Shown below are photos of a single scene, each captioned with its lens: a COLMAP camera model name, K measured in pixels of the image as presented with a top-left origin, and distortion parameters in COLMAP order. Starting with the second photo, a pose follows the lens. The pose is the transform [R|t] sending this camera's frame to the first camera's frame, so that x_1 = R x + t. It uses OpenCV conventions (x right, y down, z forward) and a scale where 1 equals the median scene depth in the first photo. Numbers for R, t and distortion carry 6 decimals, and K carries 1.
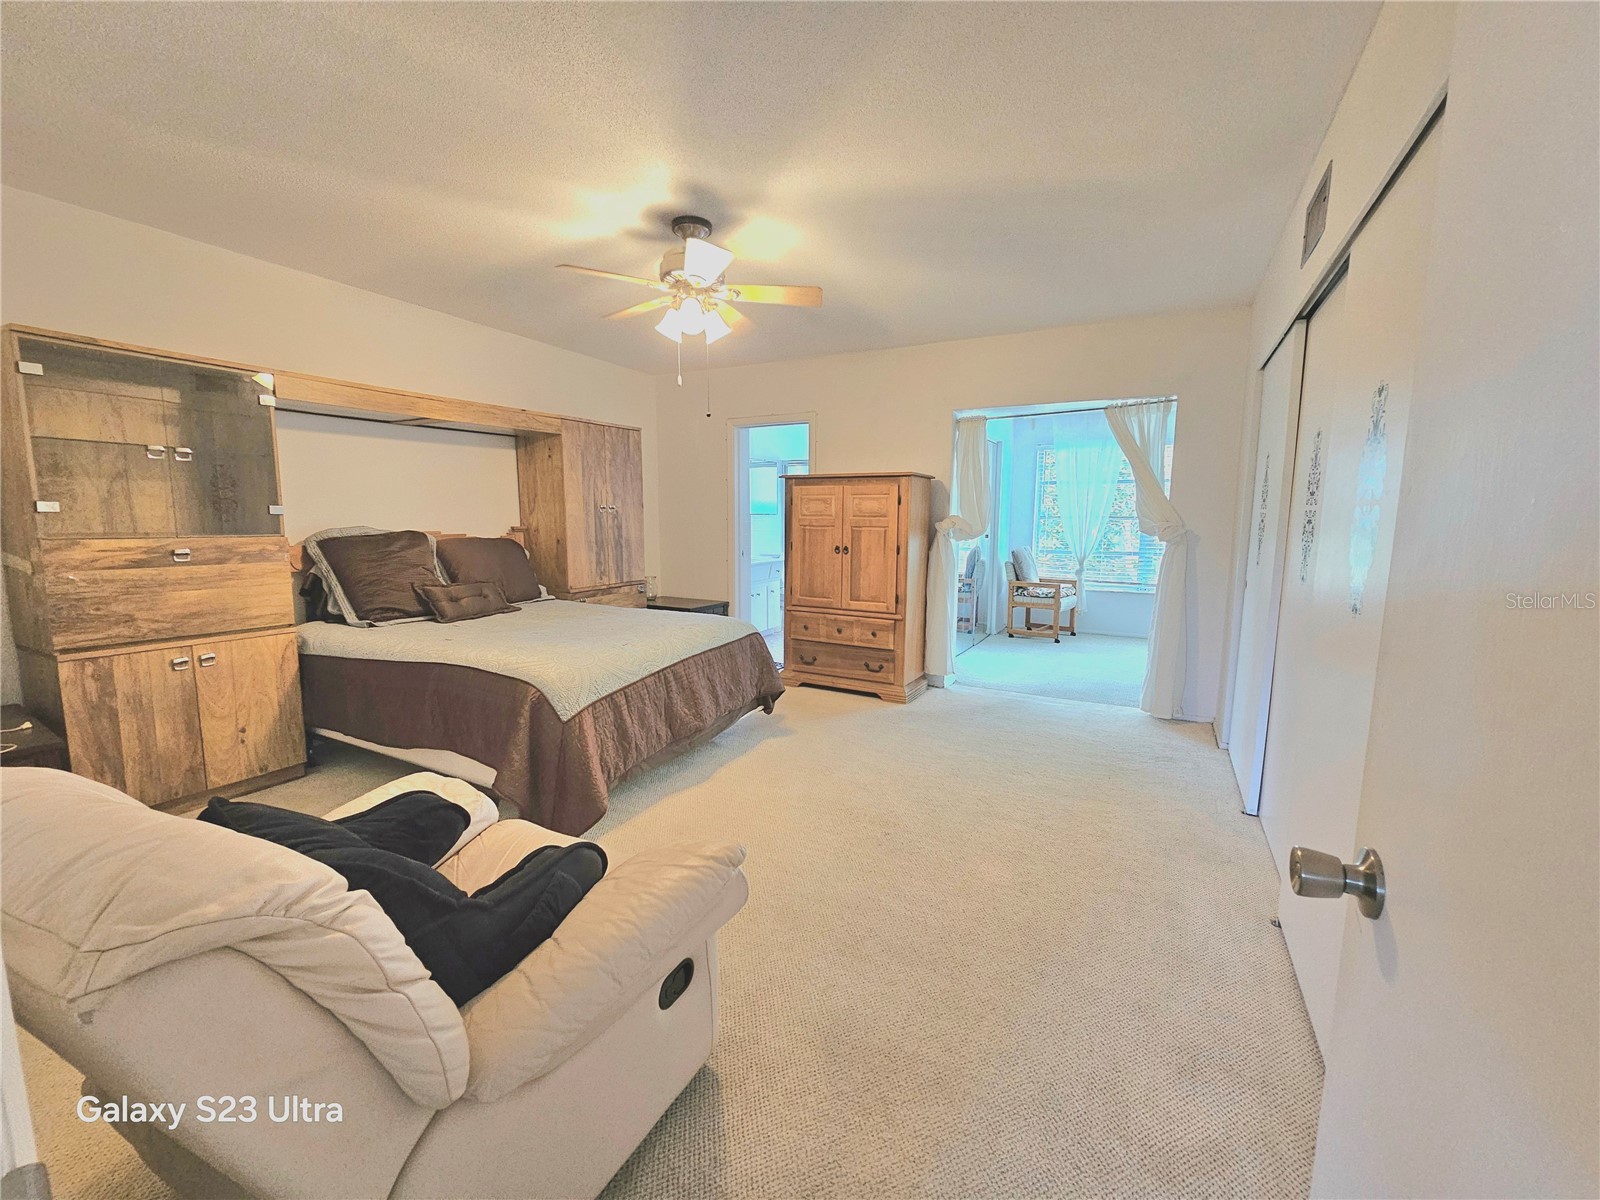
lens RADIAL K [[653.3, 0, 801.7], [0, 653.3, 604.1], [0, 0, 1]] dist [0.000194, 0.000066]
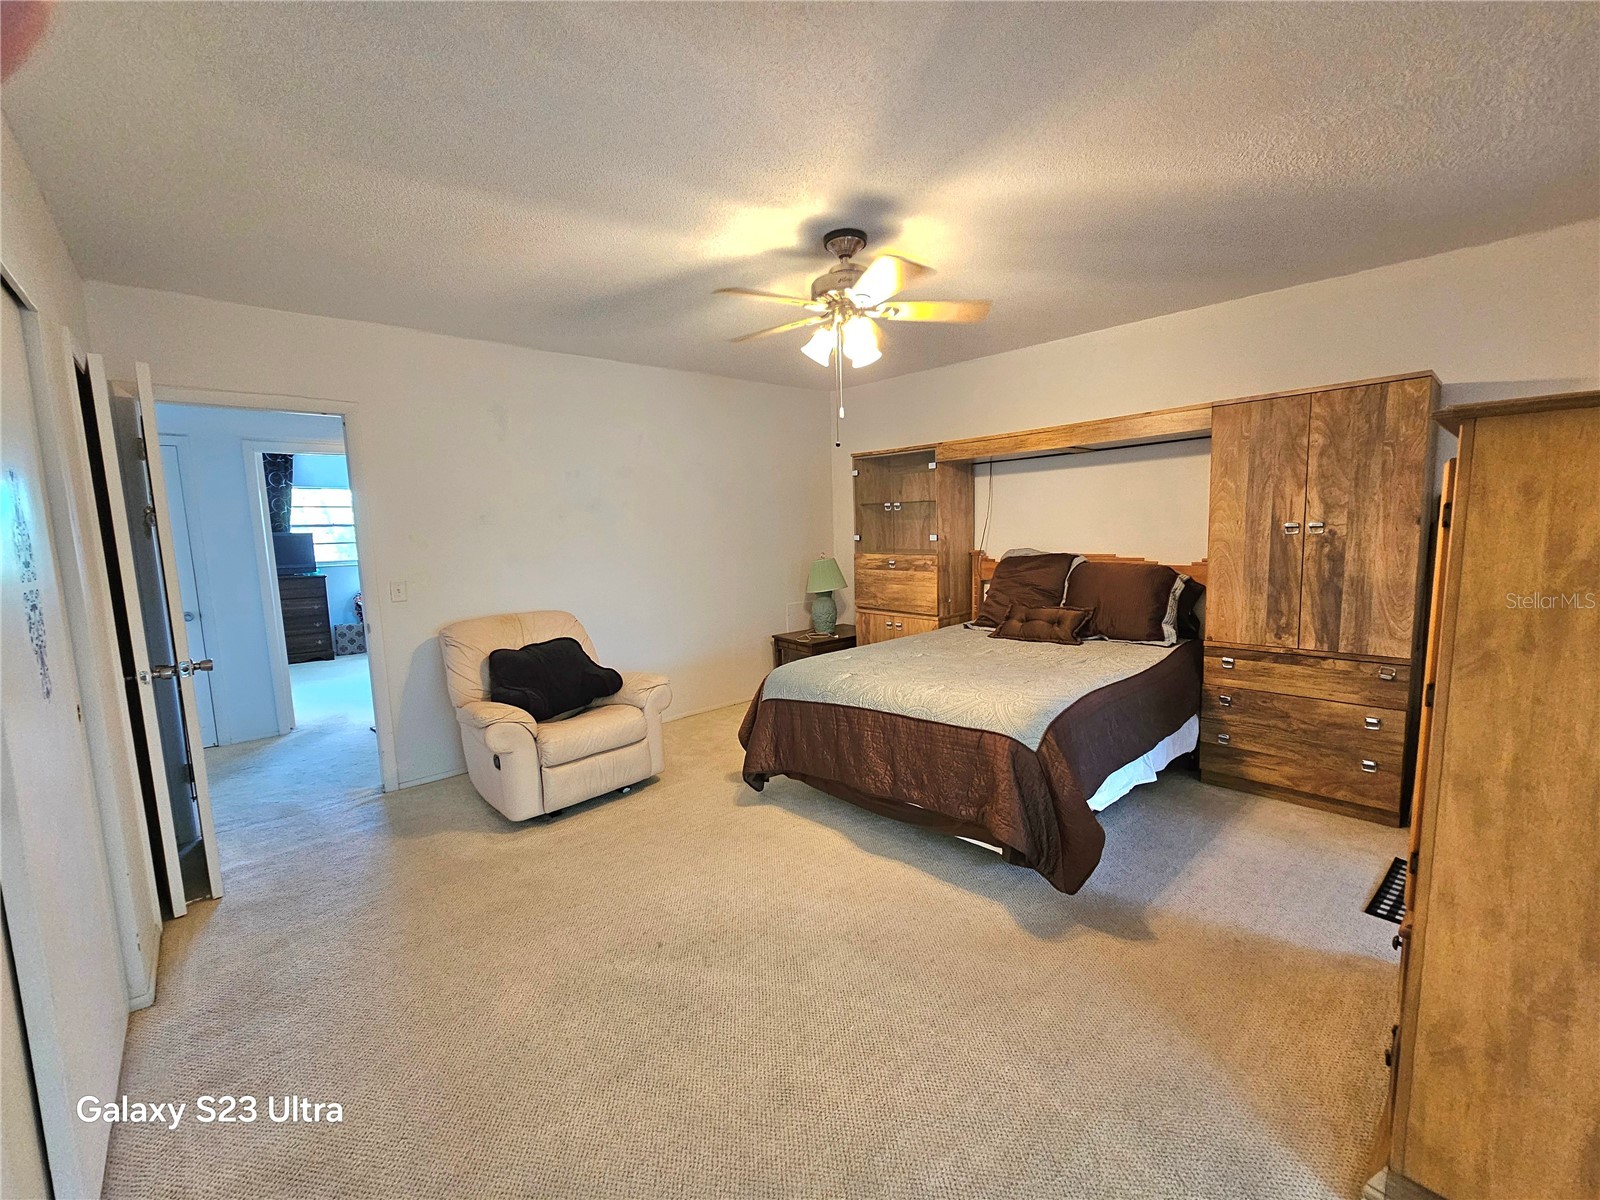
lens RADIAL K [[650.8, 0, 800.0], [0, 650.8, 600.0], [0, 0, 1]] dist [0.000192, 0.000050]
pose [[-0.322001, 0.107215, -0.940649, 0.714717], [-0.103117, 0.983684, 0.147418, -0.194223], [0.941107, 0.144466, -0.305692, 1.205641]]
